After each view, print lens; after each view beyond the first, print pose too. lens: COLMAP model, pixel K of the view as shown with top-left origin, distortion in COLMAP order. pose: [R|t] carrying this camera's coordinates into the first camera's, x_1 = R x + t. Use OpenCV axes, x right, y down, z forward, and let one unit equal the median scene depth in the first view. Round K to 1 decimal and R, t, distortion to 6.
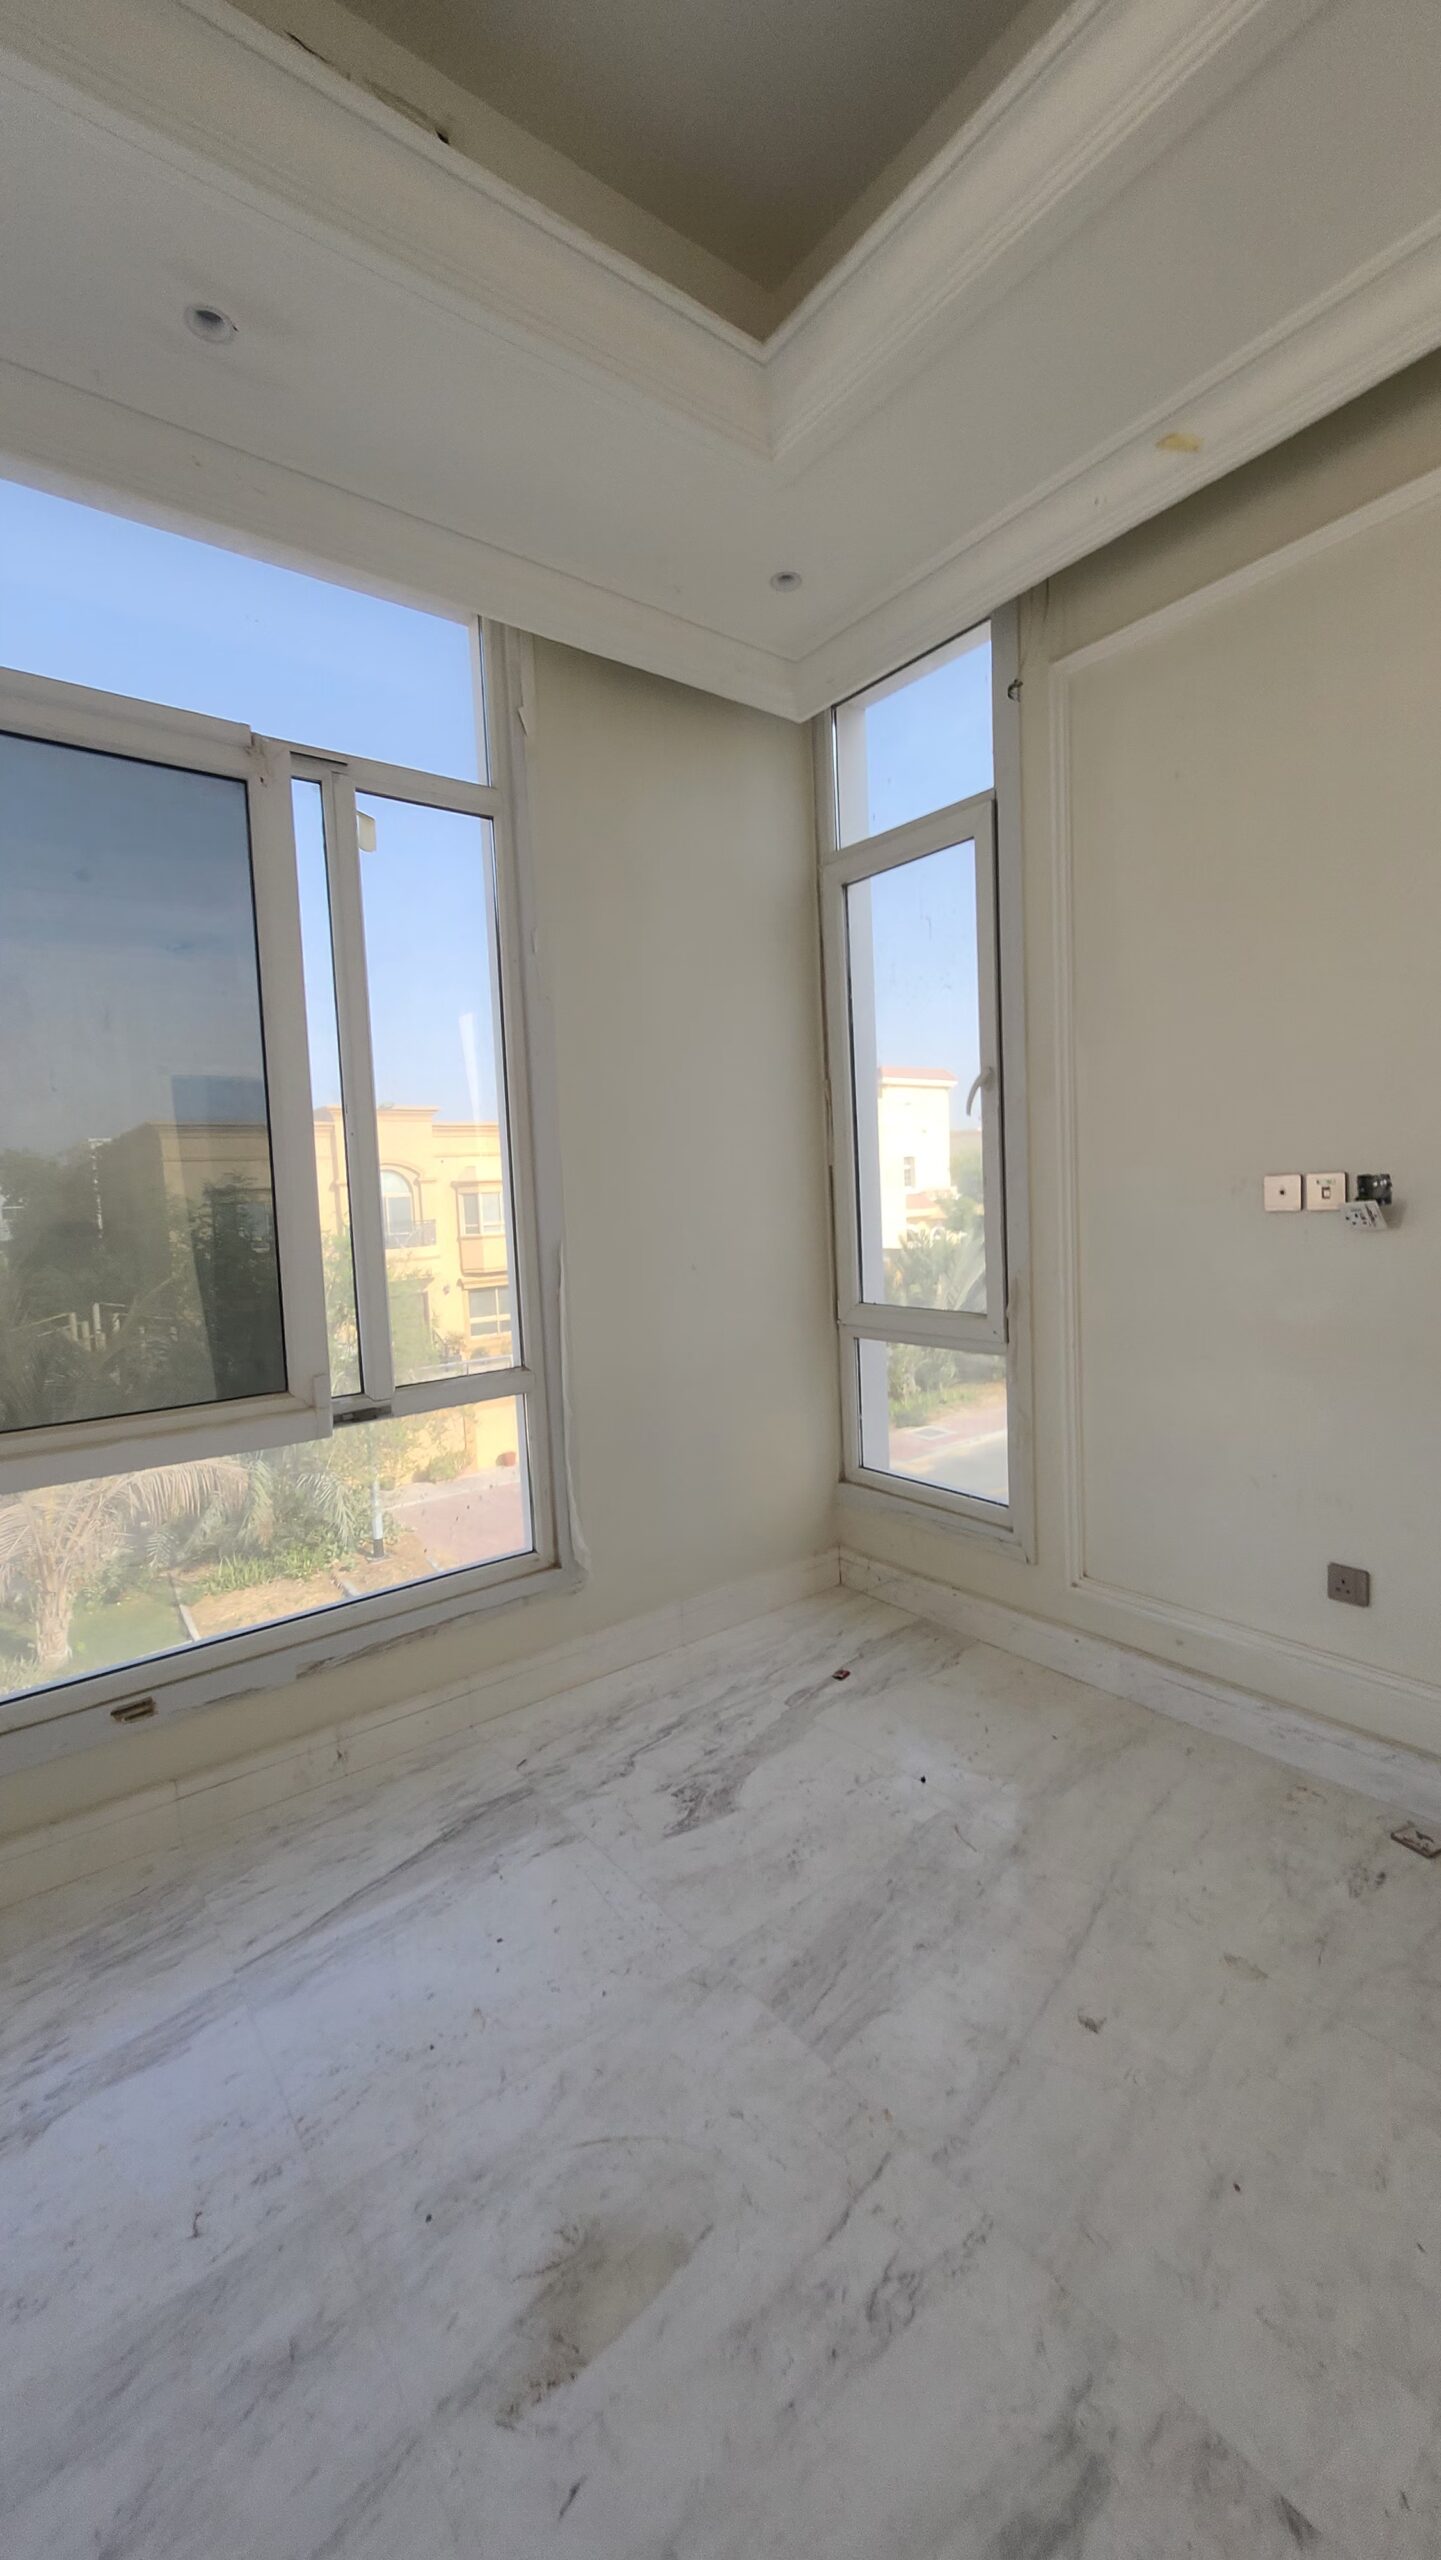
lens RADIAL K [[1014.5, 0, 753.0], [0, 1014.5, 1267.8], [0, 0, 1]] dist [0.002825, 0.000168]
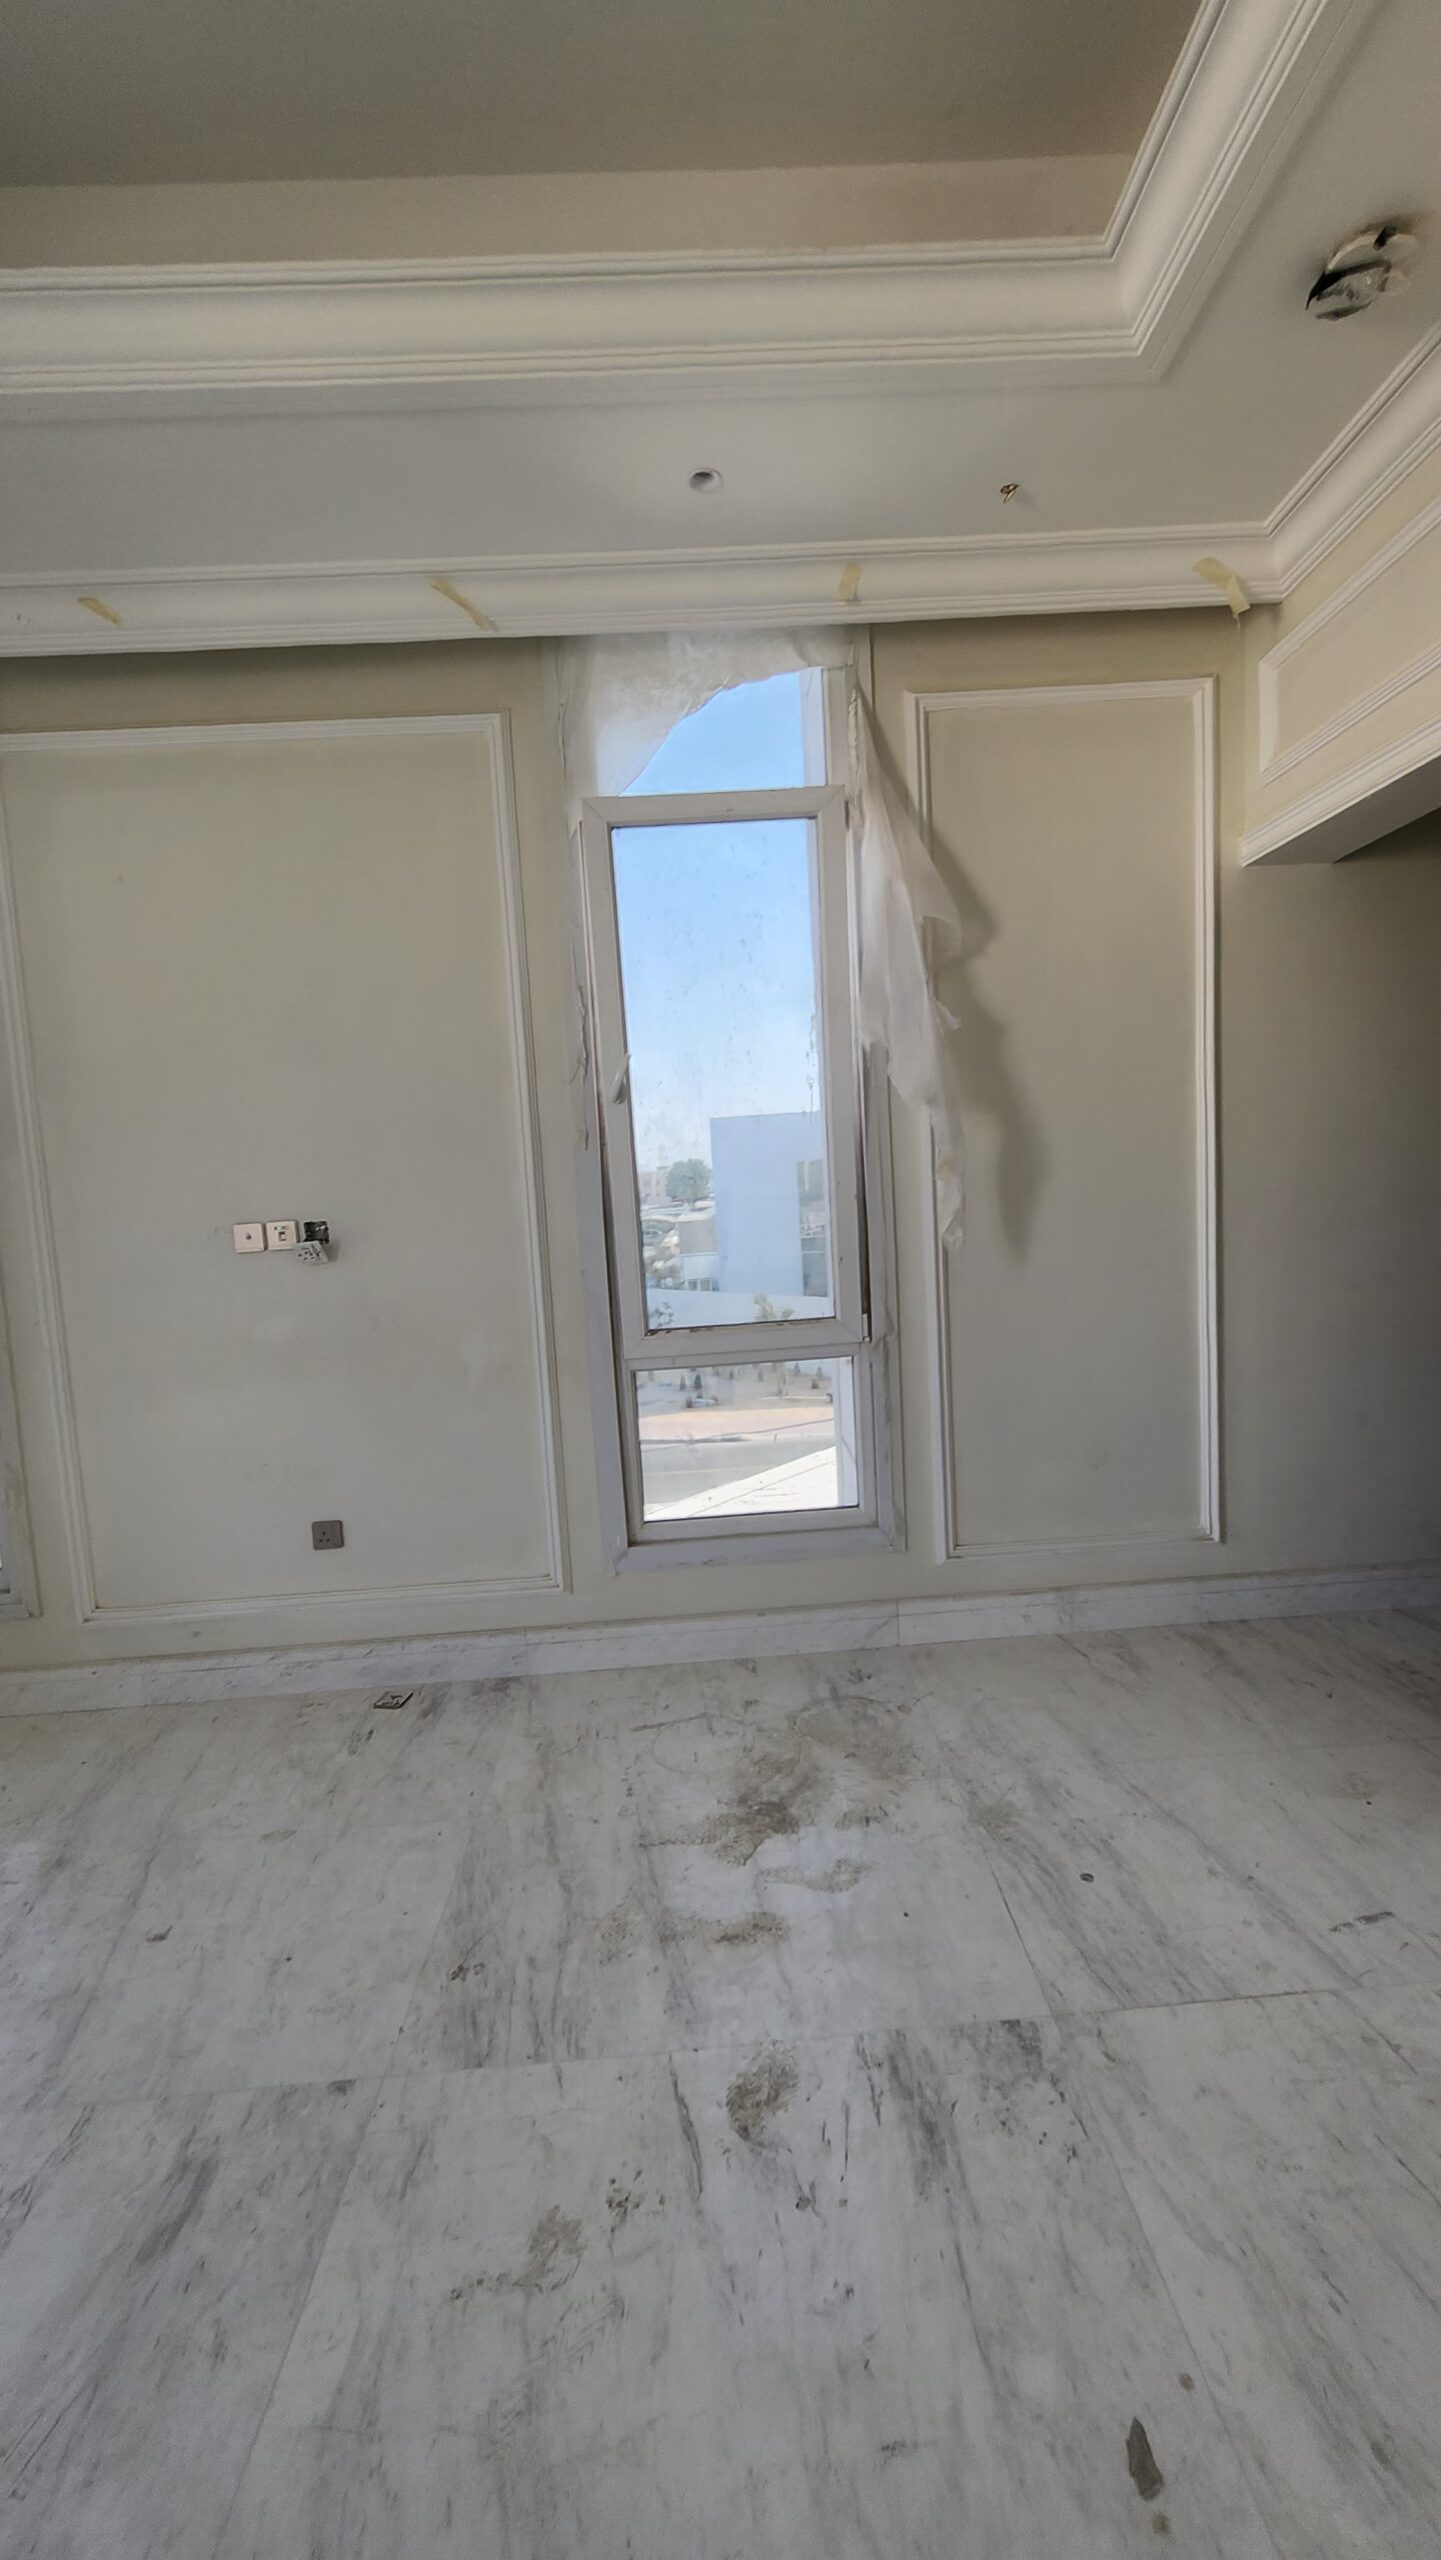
lens RADIAL K [[1002.0, 0, 736.3], [0, 1002.0, 1274.6], [0, 0, 1]] dist [0.008212, 0.000066]
pose [[0.591953, -0.060757, 0.803679, -0.120378], [0.094391, 0.995519, 0.005735, 0.021255], [-0.800426, 0.072465, 0.595035, -0.213546]]
